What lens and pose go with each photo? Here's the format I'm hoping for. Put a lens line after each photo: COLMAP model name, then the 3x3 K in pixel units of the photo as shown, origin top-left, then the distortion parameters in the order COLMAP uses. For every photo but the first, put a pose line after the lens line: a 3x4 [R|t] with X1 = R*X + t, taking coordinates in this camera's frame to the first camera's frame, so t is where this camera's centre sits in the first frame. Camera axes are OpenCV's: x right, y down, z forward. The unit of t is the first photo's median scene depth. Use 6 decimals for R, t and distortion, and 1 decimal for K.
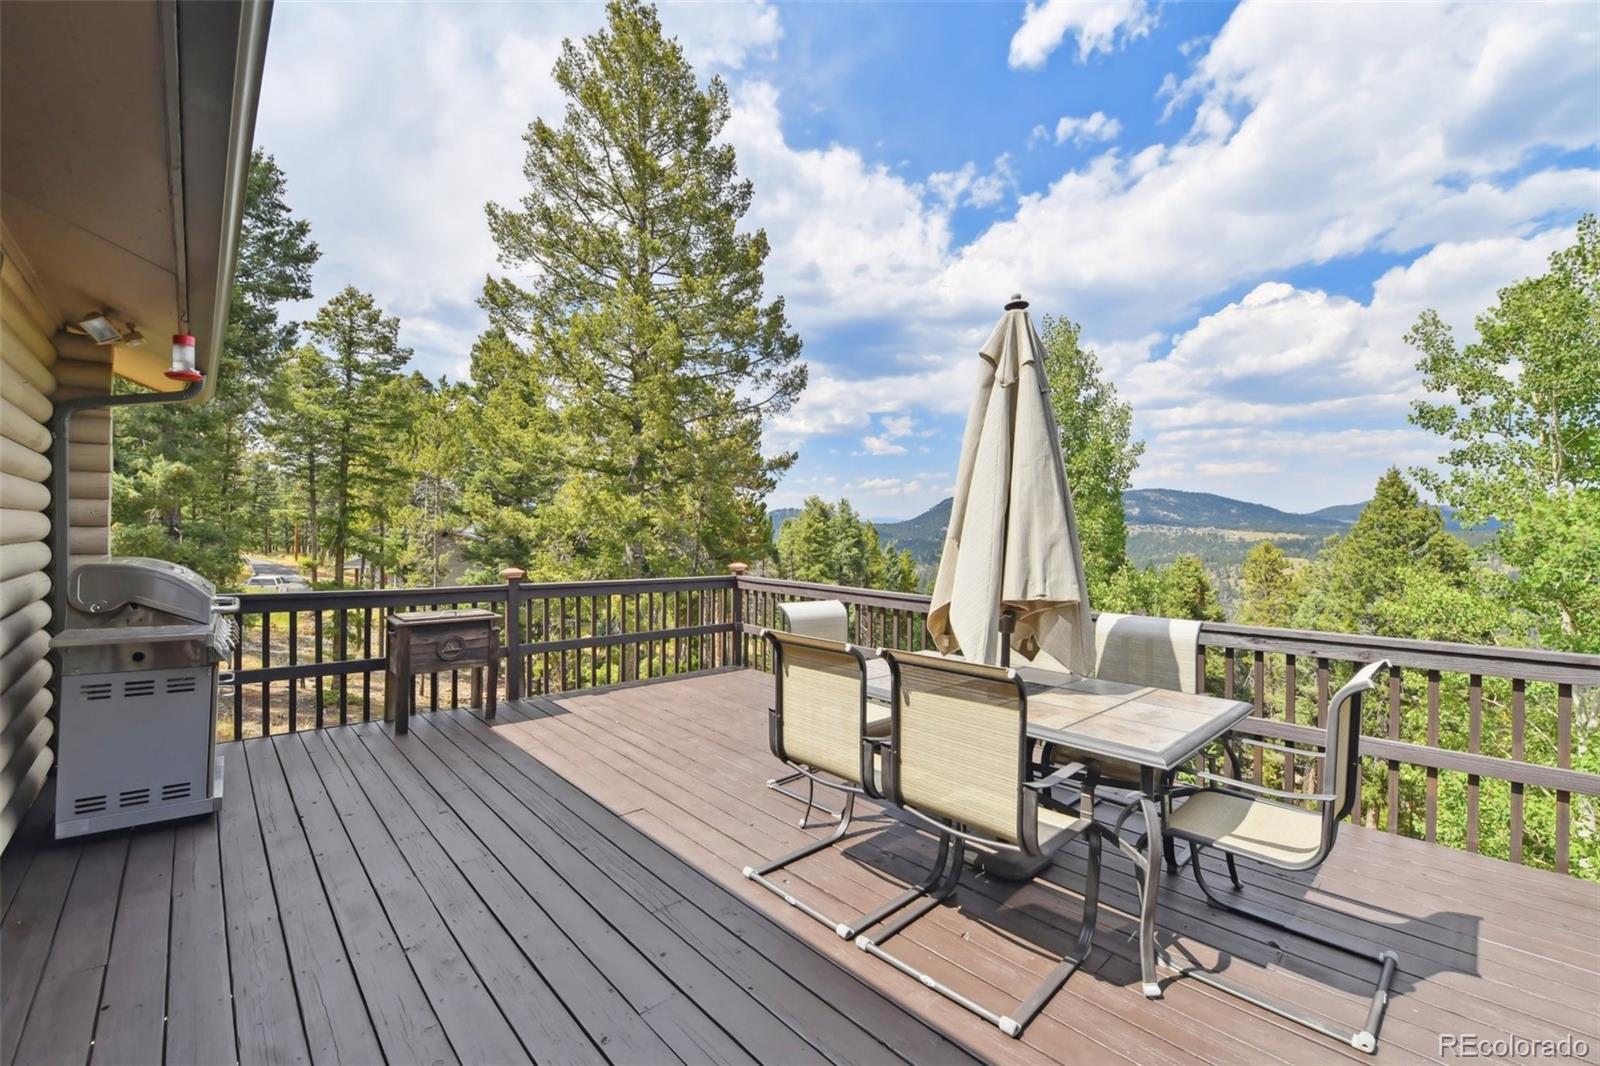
lens RADIAL K [[642.7, 0, 807.8], [0, 642.7, 535.1], [0, 0, 1]] dist [-0.001902, -0.002809]
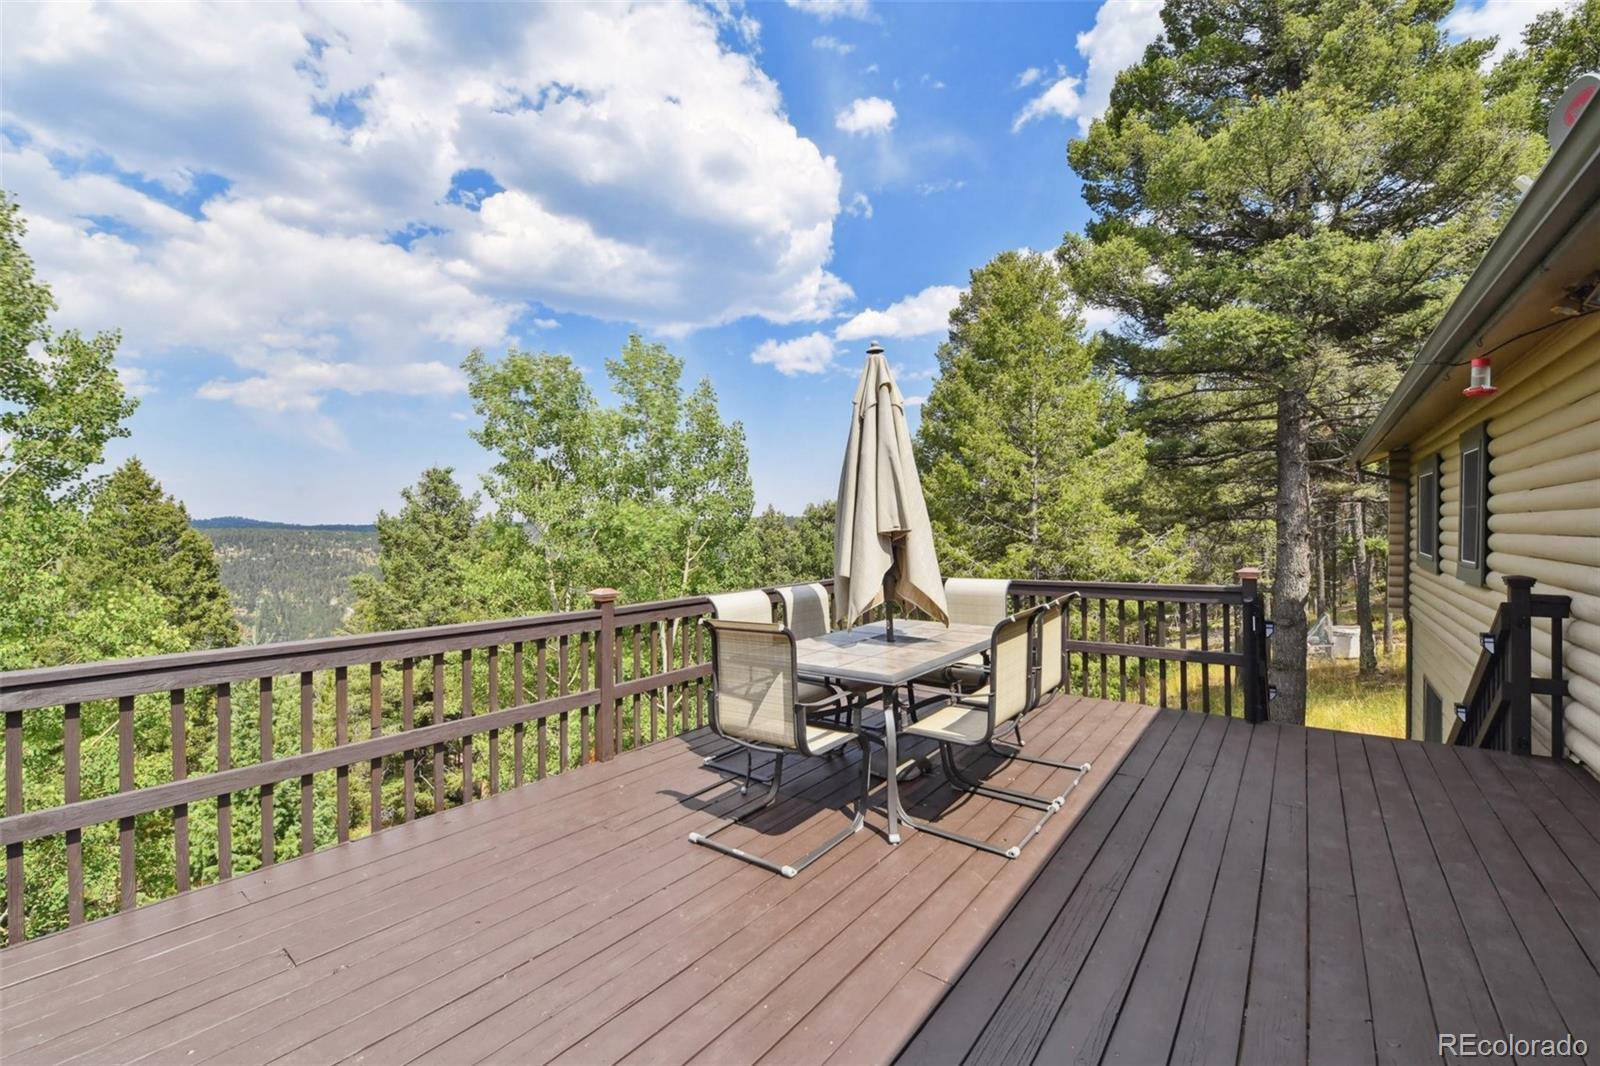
lens RADIAL K [[642.7, 0, 808.9], [0, 642.7, 530.2], [0, 0, 1]] dist [-0.001902, -0.002809]
pose [[-0.147840, -0.012006, 0.988938, -0.854180], [0.013456, 0.999809, 0.014150, -0.014284], [-0.988920, 0.015399, -0.147651, 1.179876]]
